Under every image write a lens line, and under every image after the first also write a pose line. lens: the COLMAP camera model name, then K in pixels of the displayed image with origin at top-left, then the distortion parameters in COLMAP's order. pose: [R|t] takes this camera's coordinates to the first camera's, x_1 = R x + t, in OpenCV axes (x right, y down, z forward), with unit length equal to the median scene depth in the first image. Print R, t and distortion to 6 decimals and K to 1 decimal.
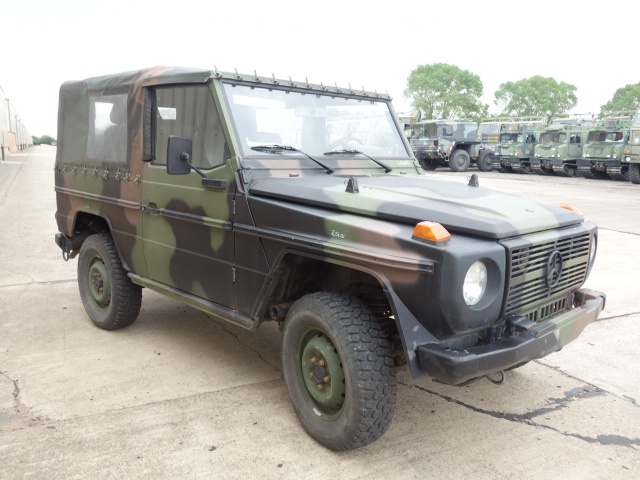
lens RADIAL K [[566.8, 0, 322.0], [0, 566.8, 240.2], [0, 0, 1]] dist [0.001198, 0.011028]
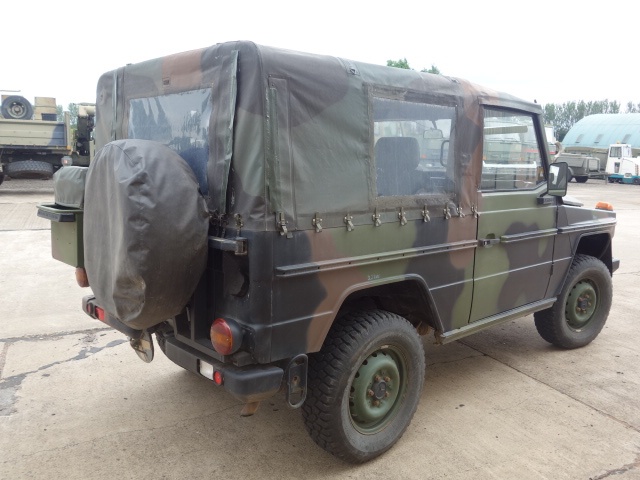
lens RADIAL K [[566.8, 0, 322.0], [0, 566.8, 240.2], [0, 0, 1]] dist [0.001198, 0.011028]
pose [[0.036689, -0.177787, 0.983385, -1.325193], [0.142964, 0.974859, 0.170912, -0.274910], [-0.989048, 0.134318, 0.061184, 1.335912]]
